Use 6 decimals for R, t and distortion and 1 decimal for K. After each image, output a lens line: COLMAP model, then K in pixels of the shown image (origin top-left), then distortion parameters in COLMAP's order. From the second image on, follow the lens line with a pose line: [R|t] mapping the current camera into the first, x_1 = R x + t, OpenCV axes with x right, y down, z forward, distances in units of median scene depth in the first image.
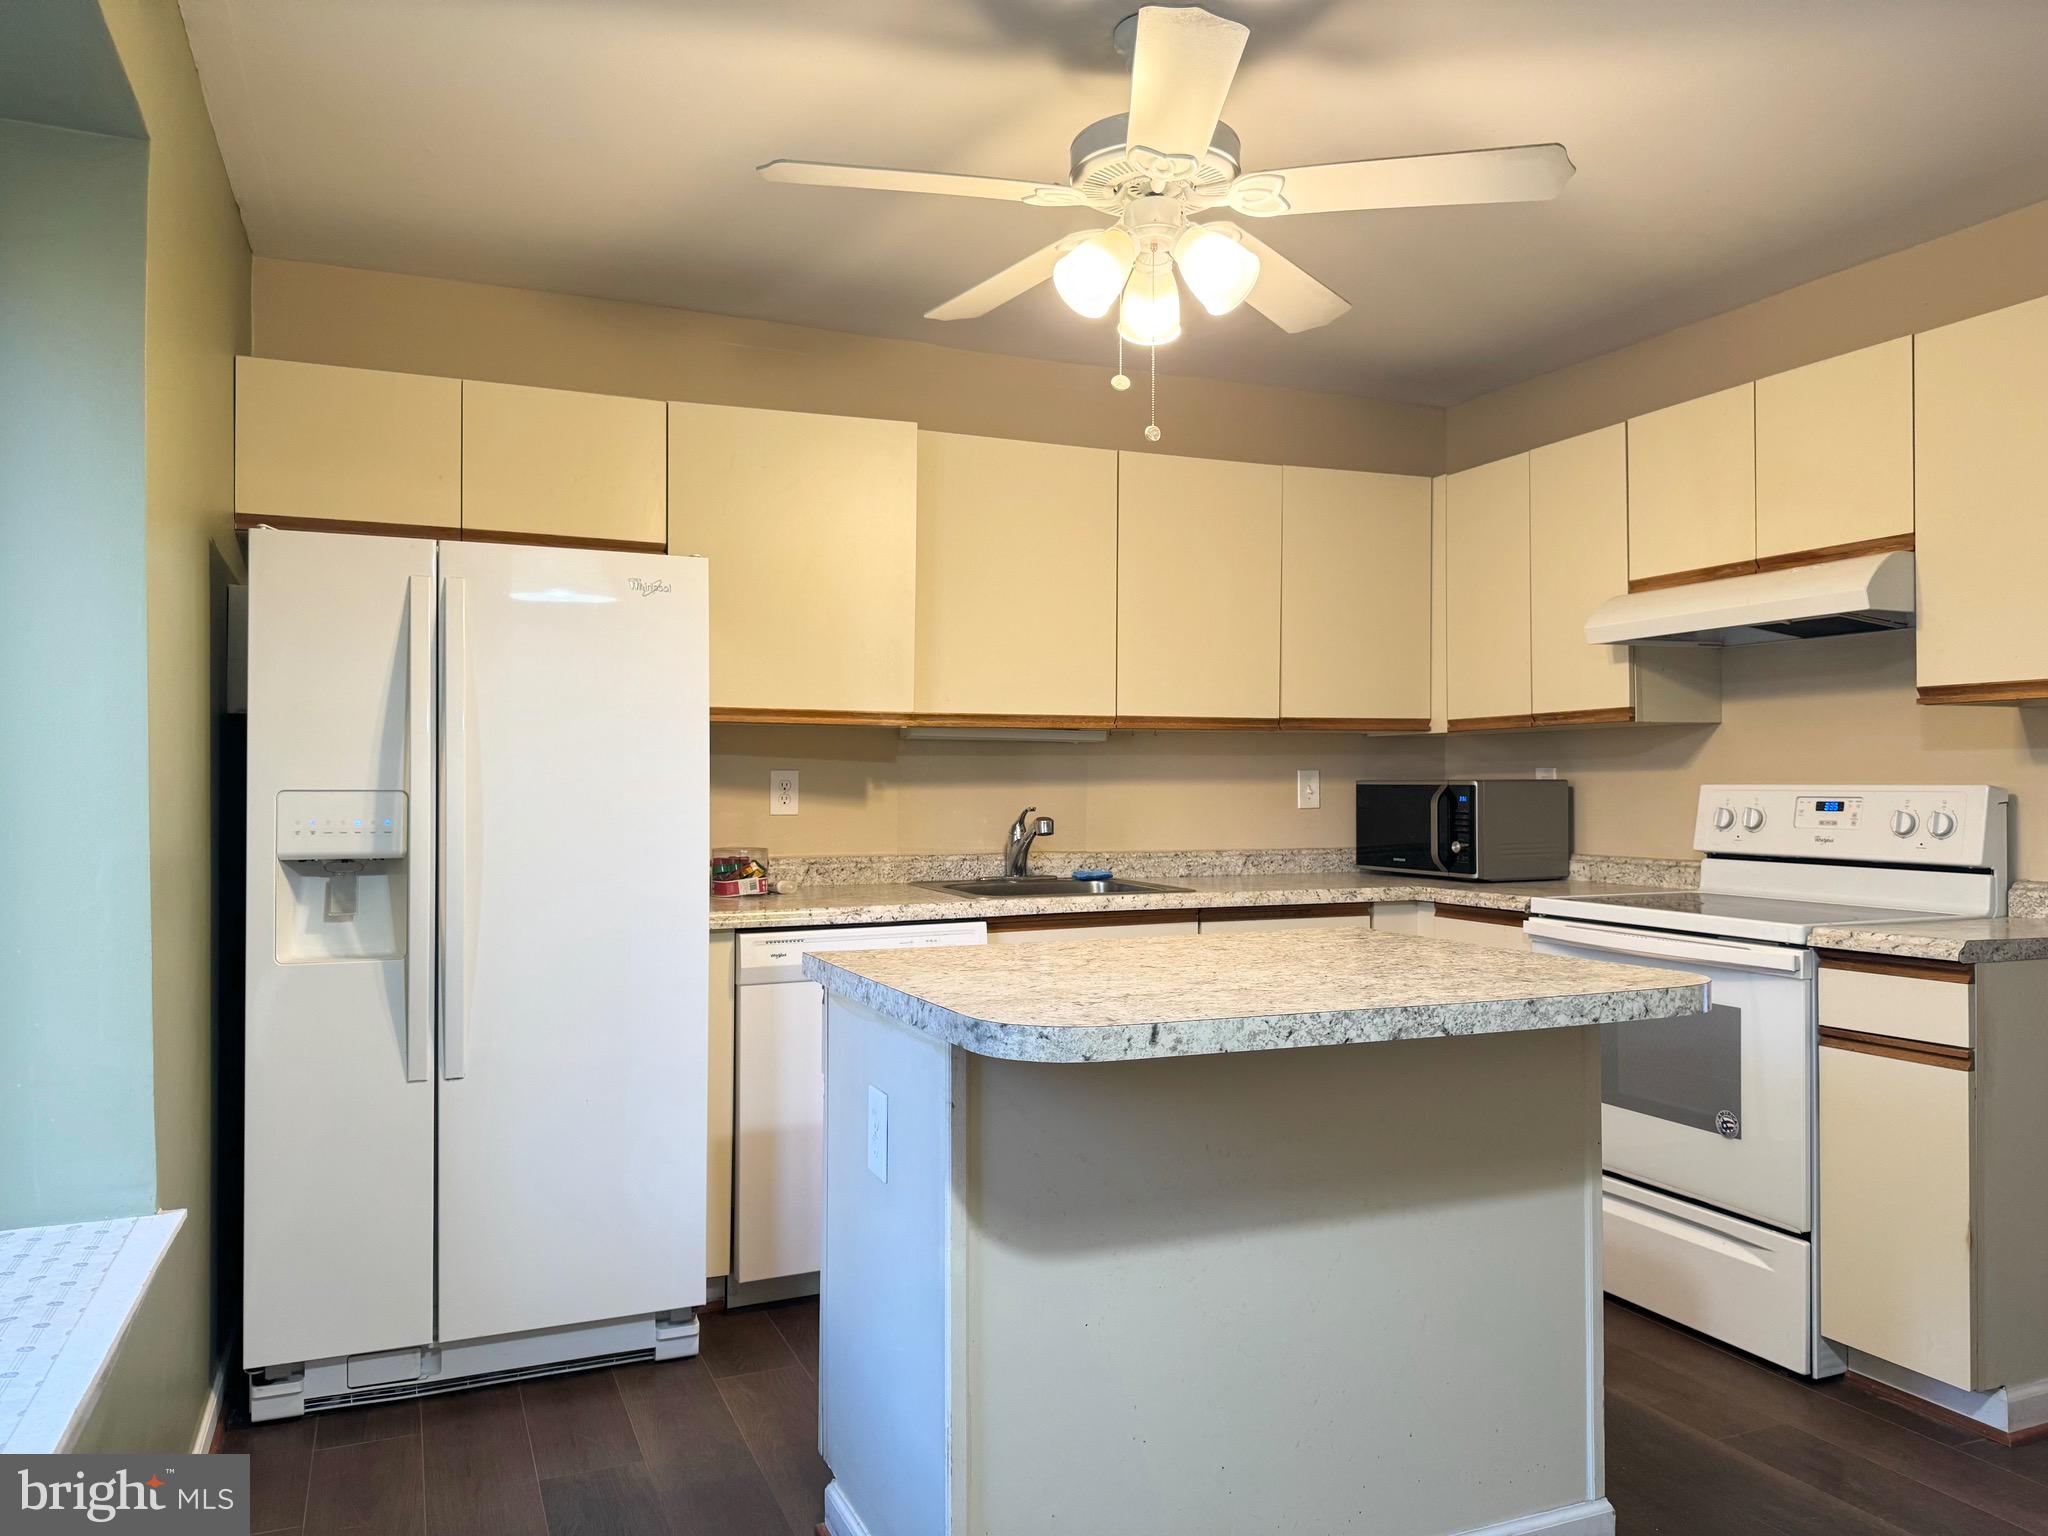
lens RADIAL K [[1430.4, 0, 1021.2], [0, 1430.4, 779.1], [0, 0, 1]] dist [0.026710, -0.030938]
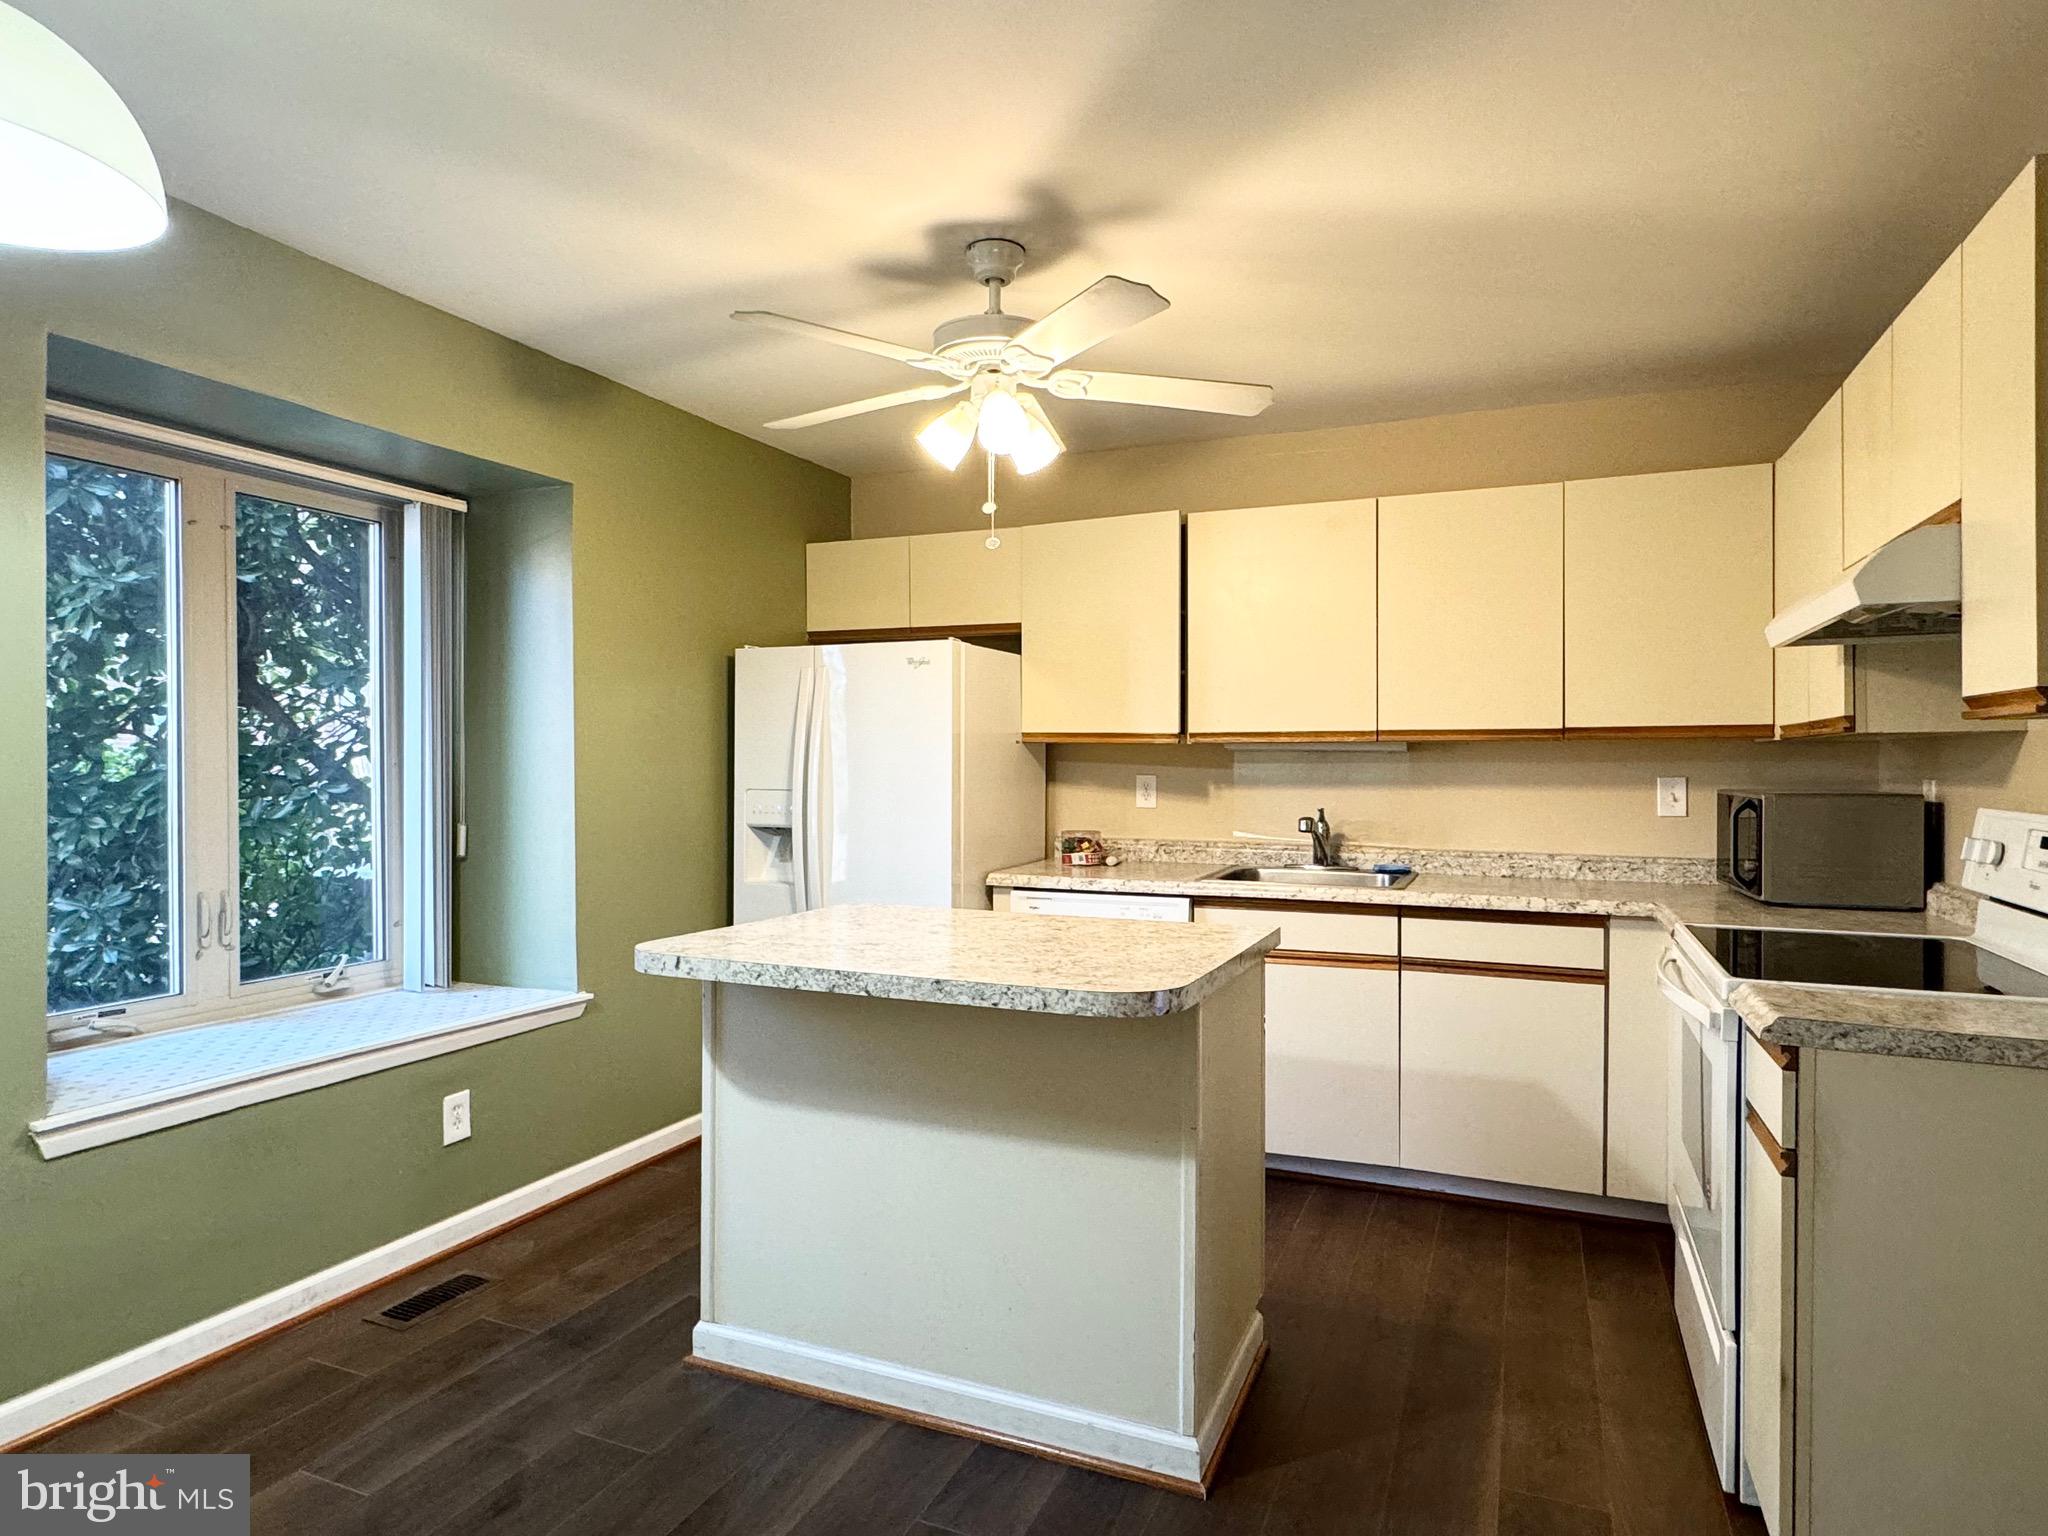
lens RADIAL K [[1196.8, 0, 1037.8], [0, 1196.8, 781.7], [0, 0, 1]] dist [0.013777, -0.000800]
pose [[0.696849, 0.016942, -0.717017, 0.645791], [-0.000477, 0.999732, 0.023158, -0.028915], [0.717217, -0.015795, 0.696670, 0.162647]]
